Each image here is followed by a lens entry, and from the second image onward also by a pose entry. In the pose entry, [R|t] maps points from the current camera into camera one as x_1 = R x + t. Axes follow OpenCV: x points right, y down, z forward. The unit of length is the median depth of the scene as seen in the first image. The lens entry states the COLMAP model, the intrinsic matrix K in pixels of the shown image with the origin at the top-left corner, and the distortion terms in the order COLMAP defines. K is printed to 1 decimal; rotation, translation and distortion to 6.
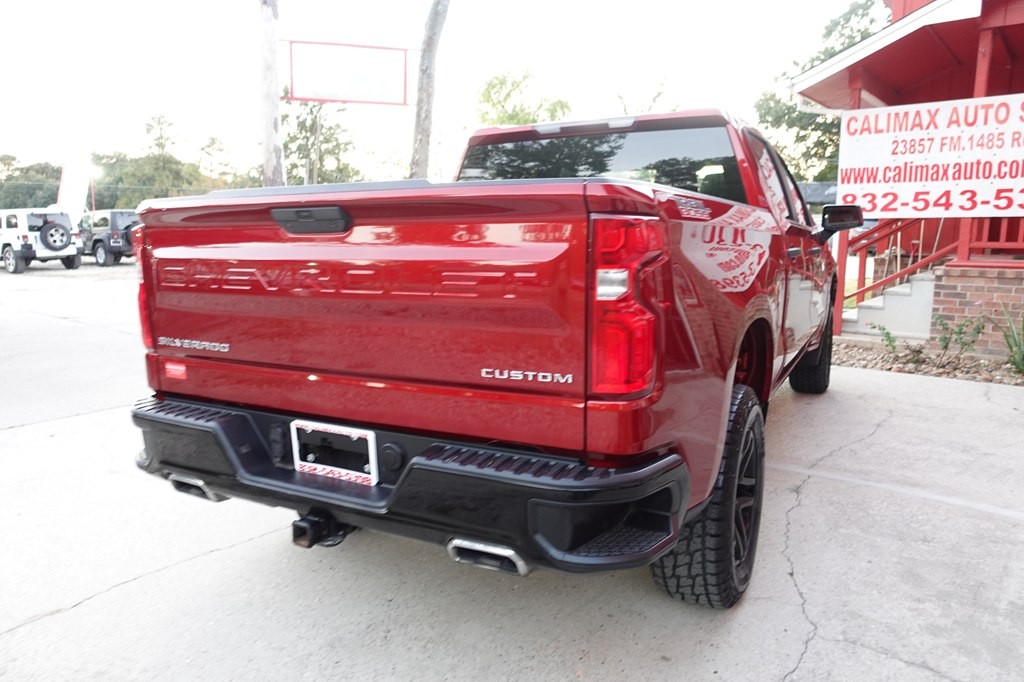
lens RADIAL K [[706.4, 0, 510.9], [0, 706.4, 338.1], [0, 0, 1]] dist [0.001048, -0.002439]
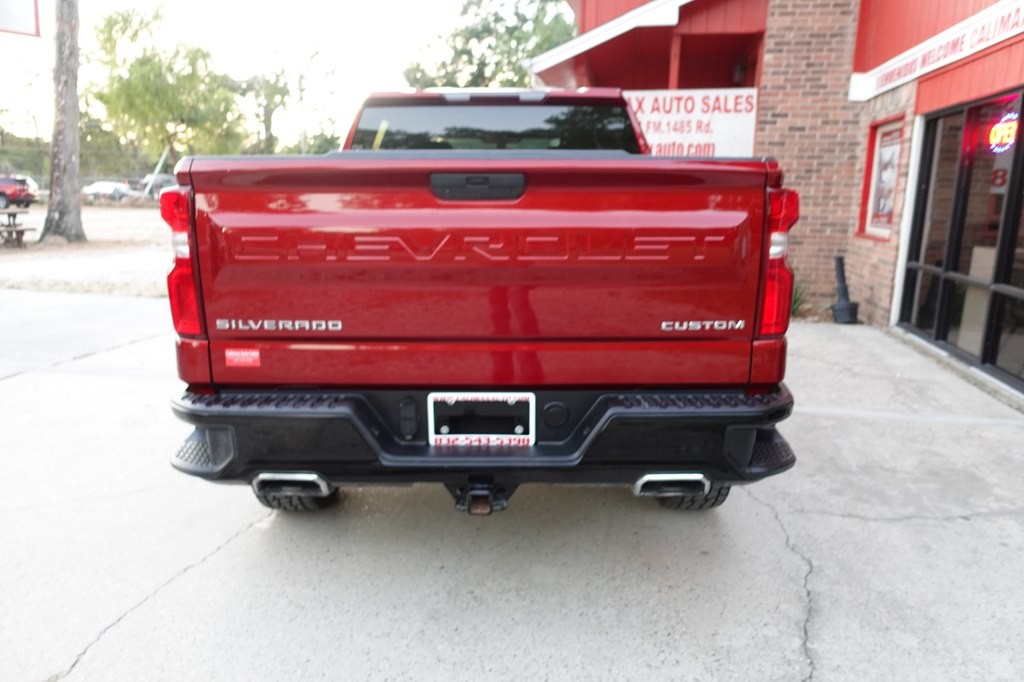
lens RADIAL K [[706.4, 0, 512.6], [0, 706.4, 338.1], [0, 0, 1]] dist [0.001048, -0.002439]
pose [[0.881565, -0.081690, 0.464941, -0.195461], [0.058784, 0.996244, 0.063580, -0.004537], [-0.468389, -0.028718, 0.883056, 0.027580]]
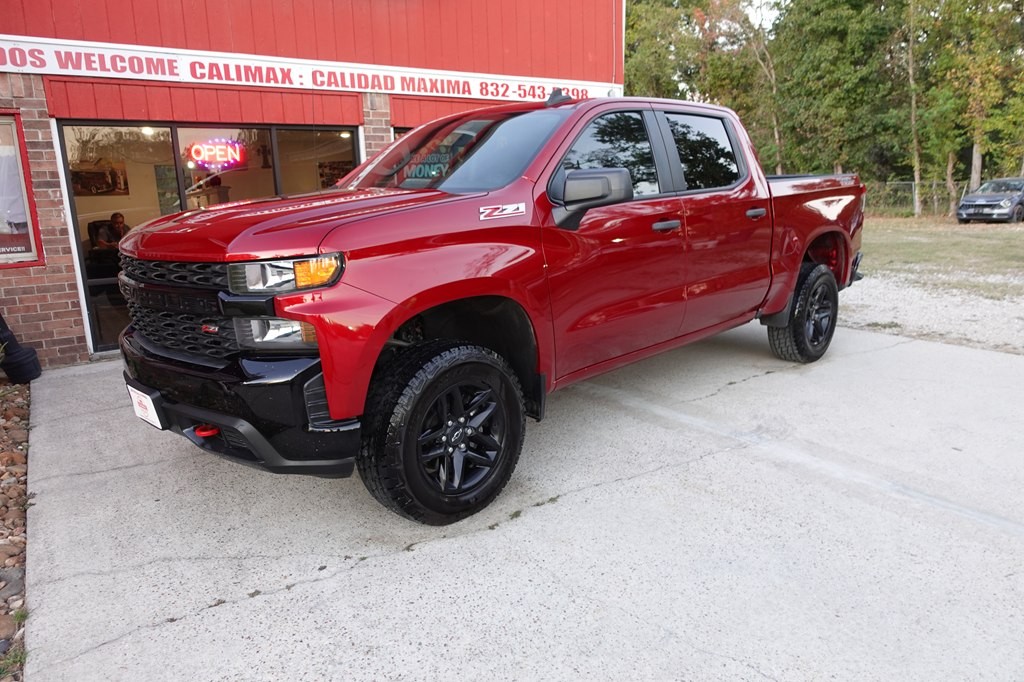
lens RADIAL K [[706.4, 0, 513.3], [0, 706.4, 341.4], [0, 0, 1]] dist [0.001048, -0.002439]
pose [[-0.956272, -0.024825, 0.291422, -0.028096], [0.081016, 0.934920, 0.345488, -0.206403], [-0.281033, 0.353990, -0.892027, 1.302061]]
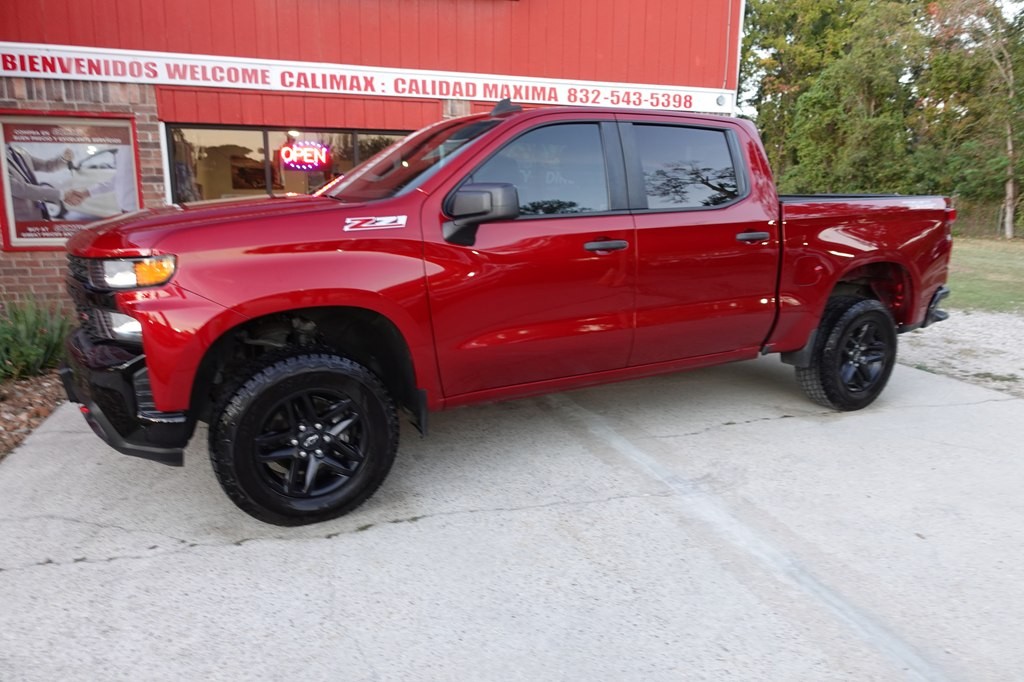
lens RADIAL K [[706.4, 0, 513.1], [0, 706.4, 341.1], [0, 0, 1]] dist [0.001048, -0.002439]
pose [[-0.838570, -0.107498, 0.534083, -0.203435], [0.082320, 0.944081, 0.319273, -0.194685], [-0.538538, 0.311698, -0.782829, 1.203891]]
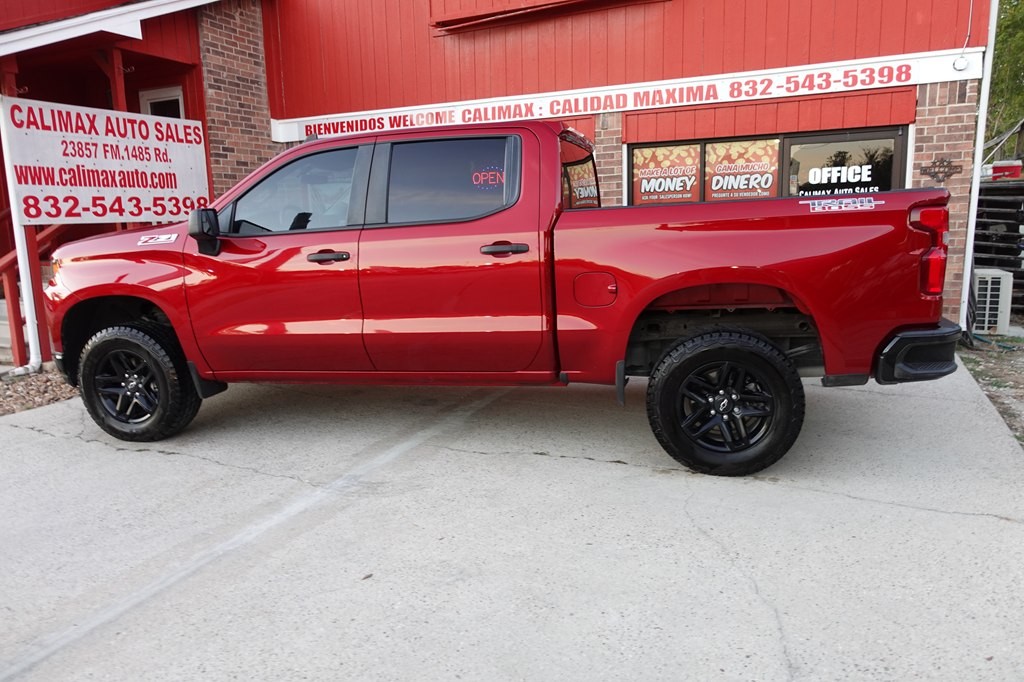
lens RADIAL K [[706.4, 0, 513.0], [0, 706.4, 340.9], [0, 0, 1]] dist [0.001048, -0.002439]
pose [[-0.244826, -0.156547, 0.956845, -0.577296], [0.181069, 0.962135, 0.203742, -0.115767], [-0.952509, 0.223137, -0.207210, 0.737554]]
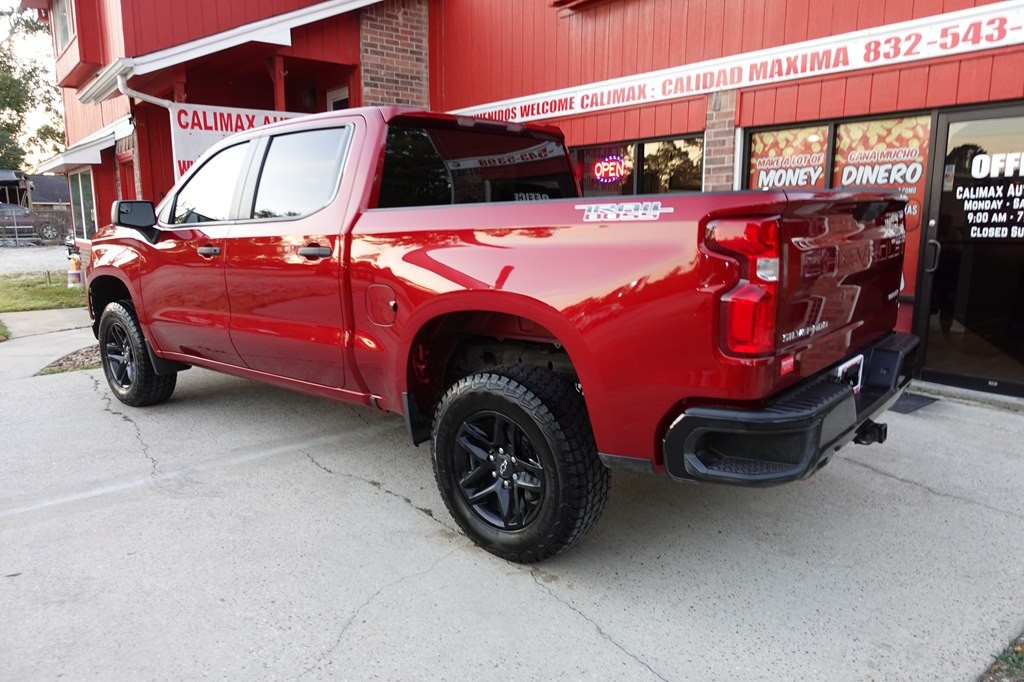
lens RADIAL K [[706.4, 0, 512.9], [0, 706.4, 340.7], [0, 0, 1]] dist [0.001048, -0.002439]
pose [[0.211680, -0.171219, 0.962224, -0.497151], [0.157591, 0.977631, 0.139292, -0.060982], [-0.964550, 0.122152, 0.233927, 0.379679]]
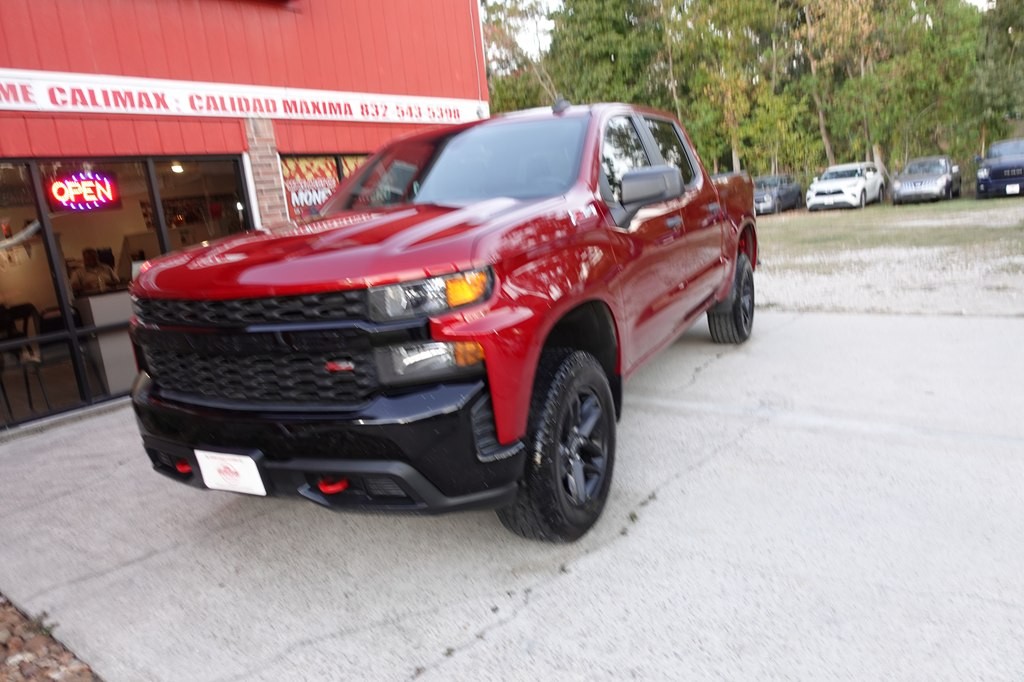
lens RADIAL K [[706.4, 0, 513.8], [0, 706.4, 341.7], [0, 0, 1]] dist [0.001048, -0.002439]
pose [[-0.994001, 0.108304, 0.015217, 0.151336], [0.106983, 0.933968, 0.340966, -0.210374], [0.022716, 0.340548, -0.939953, 1.317759]]
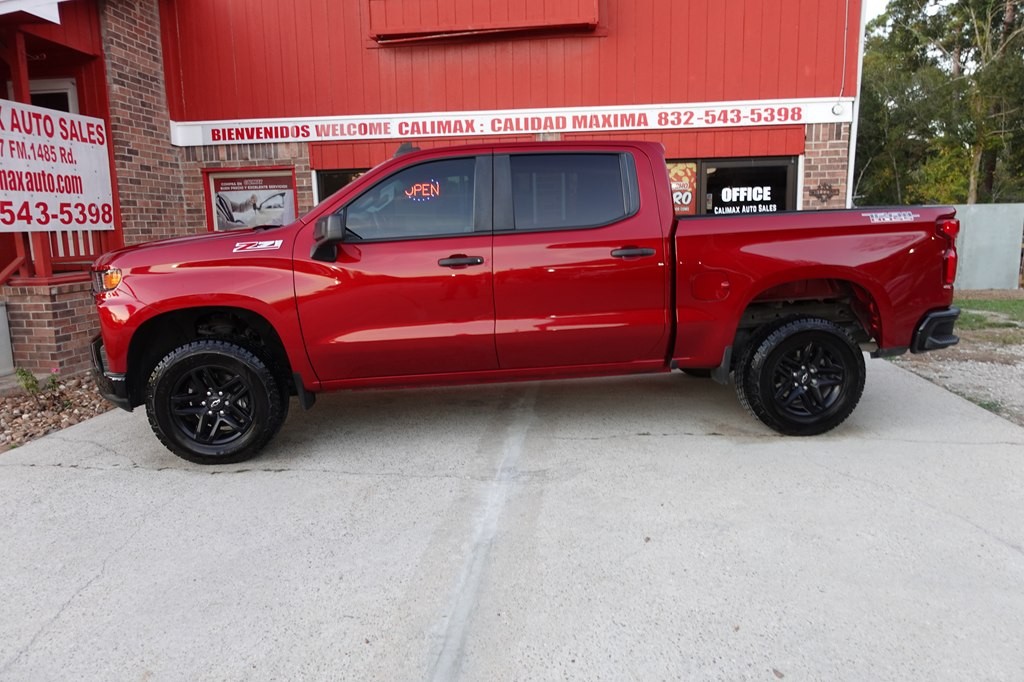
lens RADIAL K [[706.4, 0, 512.0], [0, 706.4, 341.9], [0, 0, 1]] dist [0.001048, -0.002439]
pose [[-0.544415, -0.119148, 0.830311, -0.507357], [0.156031, 0.958200, 0.239805, -0.163230], [-0.824176, 0.260107, -0.503068, 1.028925]]
